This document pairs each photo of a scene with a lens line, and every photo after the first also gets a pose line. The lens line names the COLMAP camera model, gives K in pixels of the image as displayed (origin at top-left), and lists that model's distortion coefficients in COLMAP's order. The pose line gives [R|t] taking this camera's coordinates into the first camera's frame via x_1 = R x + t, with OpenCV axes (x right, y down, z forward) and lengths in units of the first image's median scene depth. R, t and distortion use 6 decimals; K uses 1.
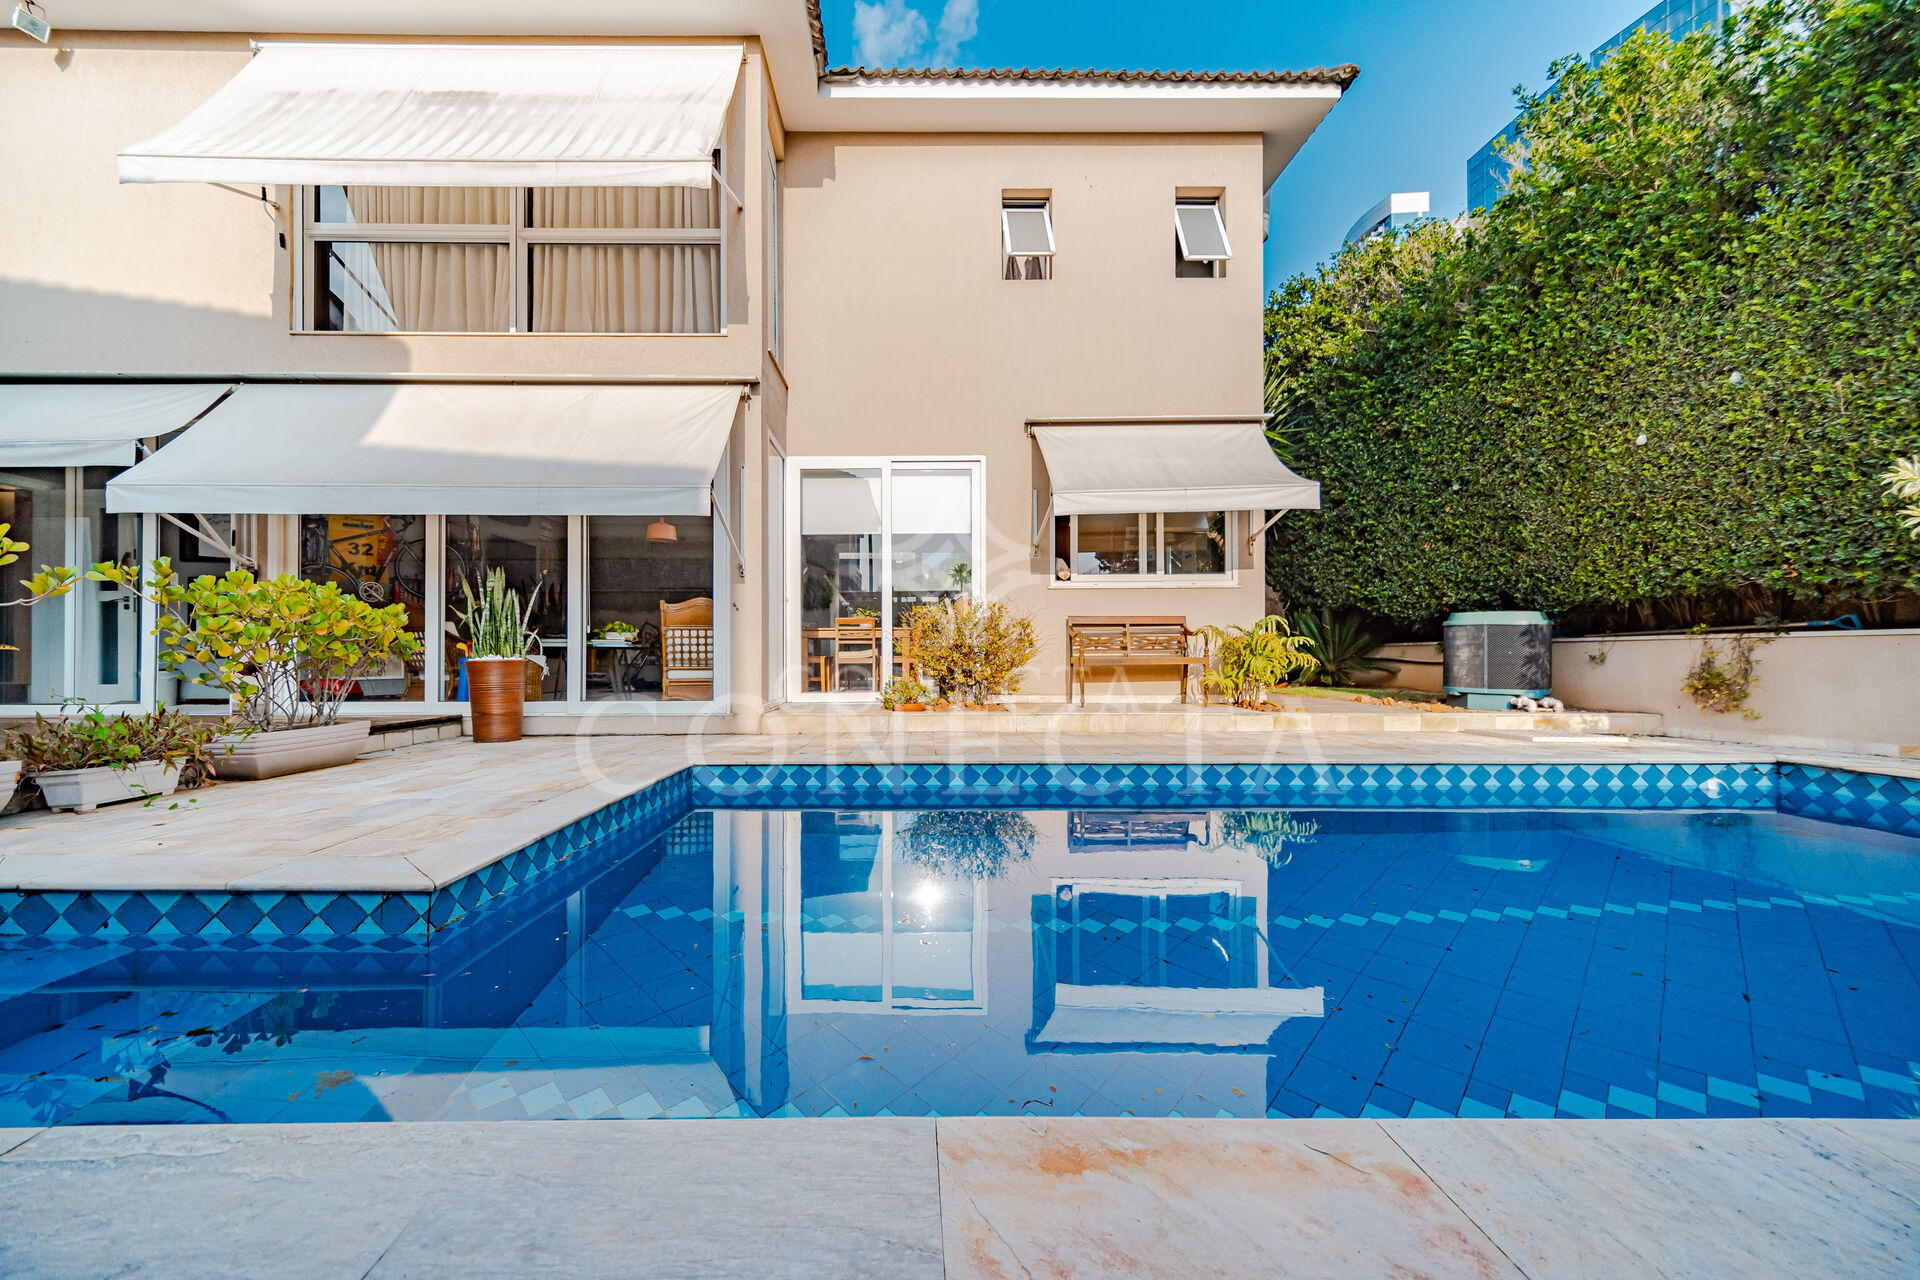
lens RADIAL K [[743.7, 0, 960.0], [0, 743.7, 640.0], [0, 0, 1]] dist [0.002550, 0.000398]
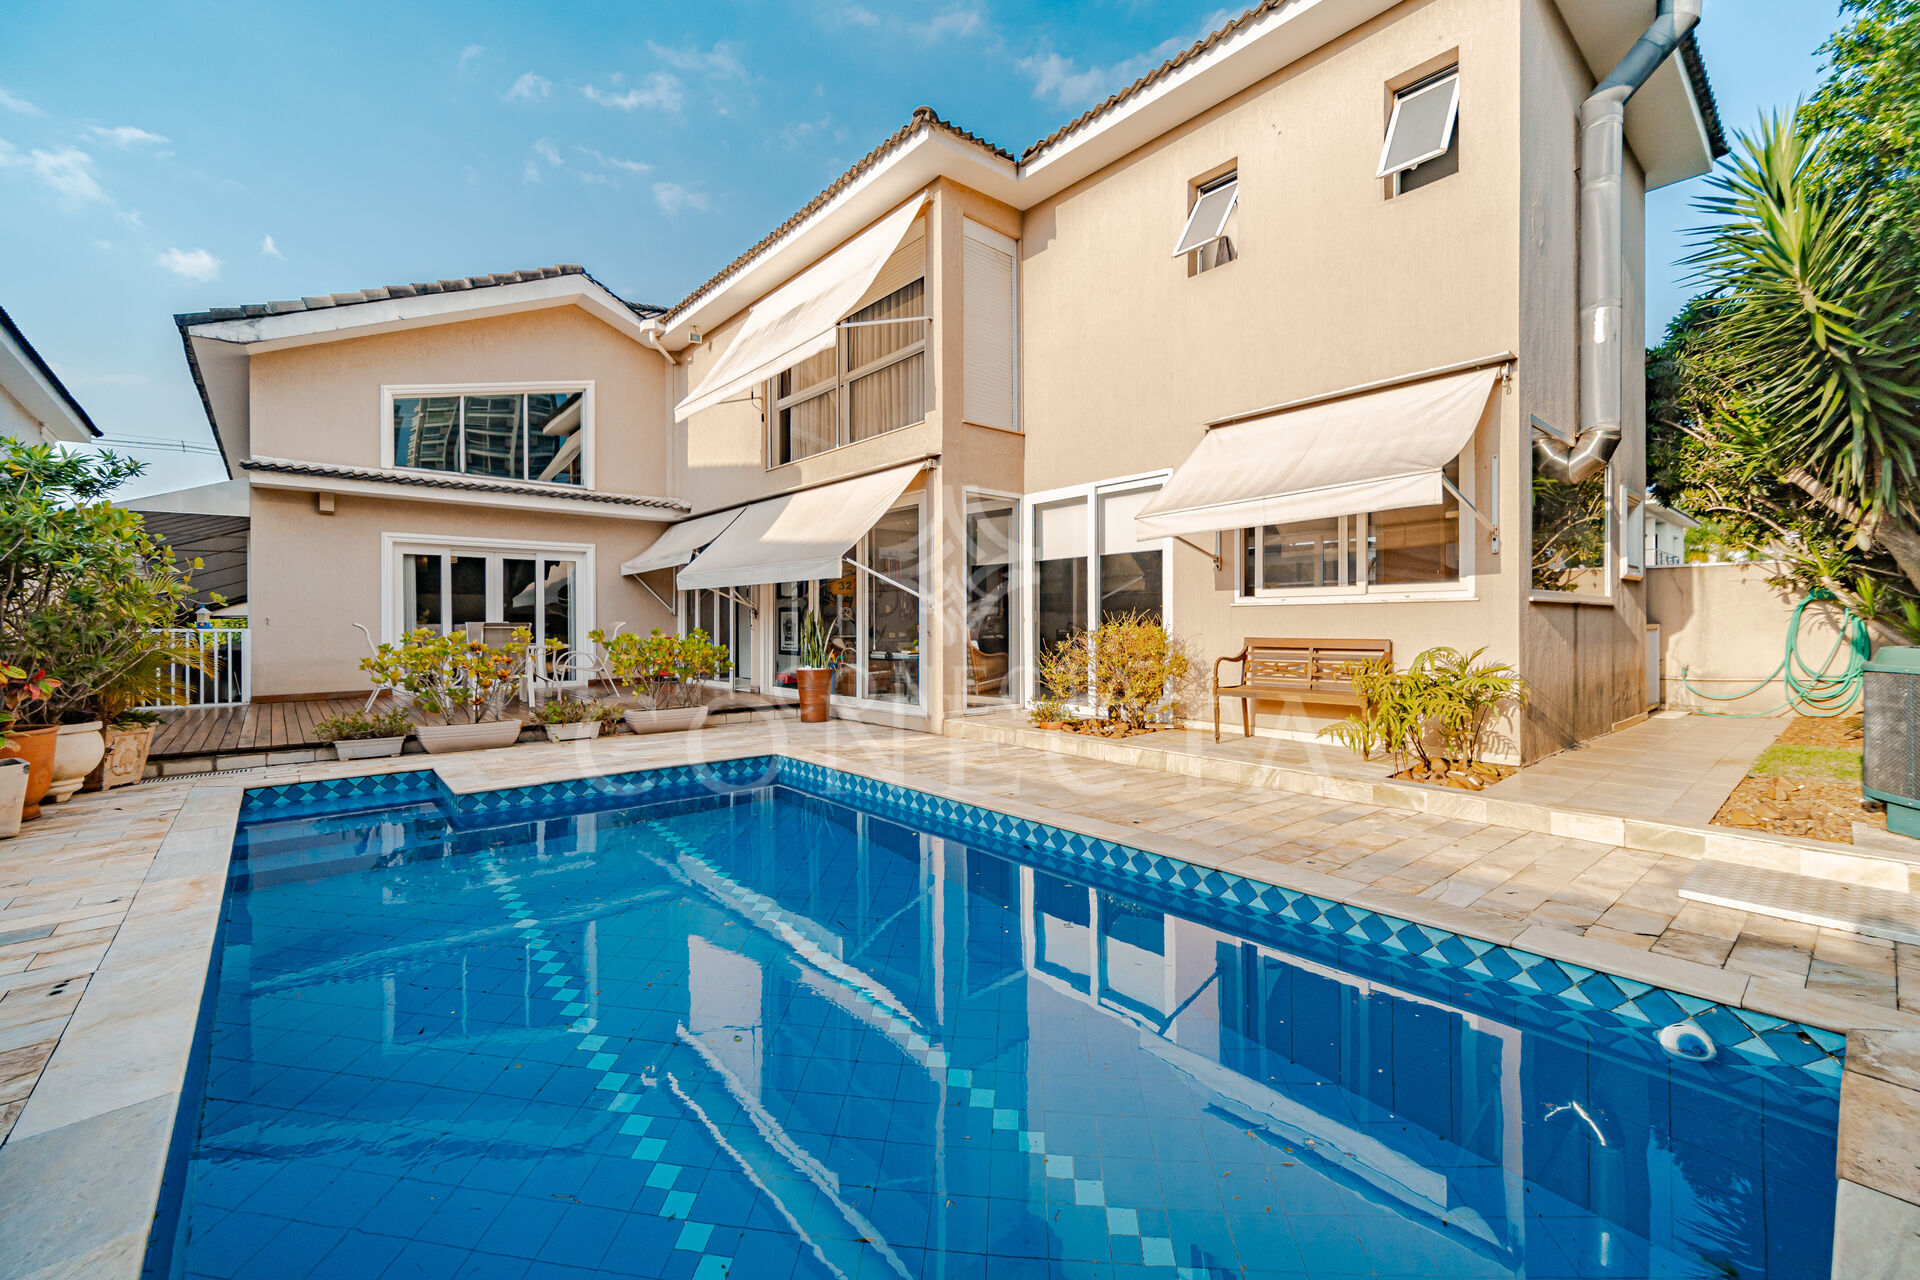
lens RADIAL K [[757.2, 0, 952.9], [0, 757.2, 623.5], [0, 0, 1]] dist [-0.000087, 0.000031]
pose [[0.662753, -0.001170, -0.748837, 0.617017], [0.010311, 0.999918, 0.007563, -0.062055], [0.748767, -0.012734, 0.662711, 0.147786]]
